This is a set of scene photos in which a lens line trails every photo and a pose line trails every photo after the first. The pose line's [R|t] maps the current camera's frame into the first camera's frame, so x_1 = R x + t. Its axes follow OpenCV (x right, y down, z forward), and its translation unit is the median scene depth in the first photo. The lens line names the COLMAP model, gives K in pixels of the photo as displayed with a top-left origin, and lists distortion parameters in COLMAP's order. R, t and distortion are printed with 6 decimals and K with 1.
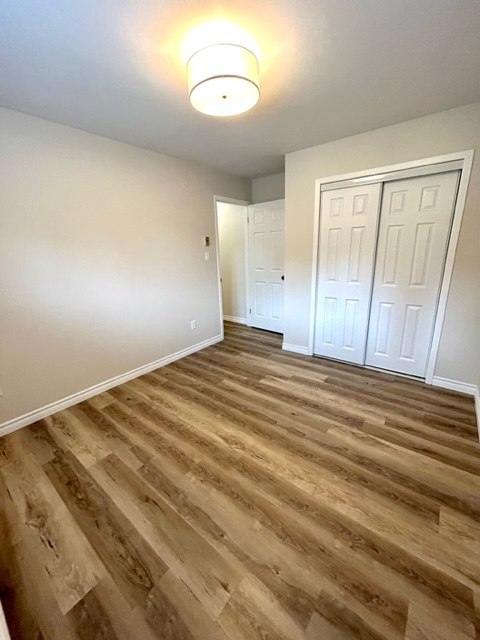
lens RADIAL K [[256.4, 0, 240.0], [0, 256.4, 320.0], [0, 0, 1]] dist [0.000182, 0.000071]
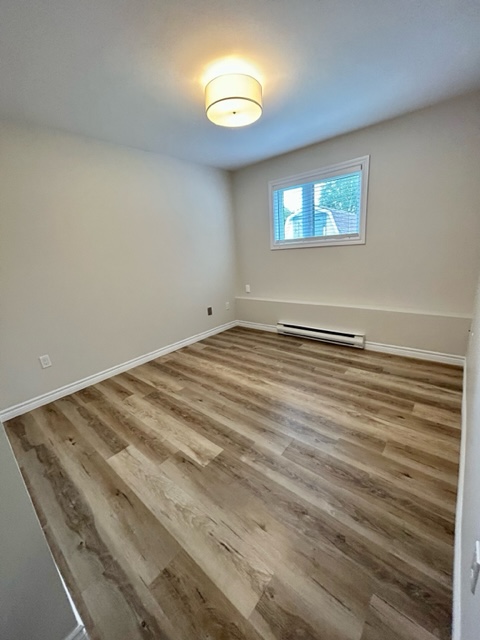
lens RADIAL K [[256.4, 0, 240.0], [0, 256.4, 320.0], [0, 0, 1]] dist [0.000182, 0.000071]
pose [[-0.993557, 0.097243, 0.058208, -0.043860], [0.113326, 0.846600, 0.520024, -0.447333], [0.001290, 0.523270, -0.852166, 1.768357]]
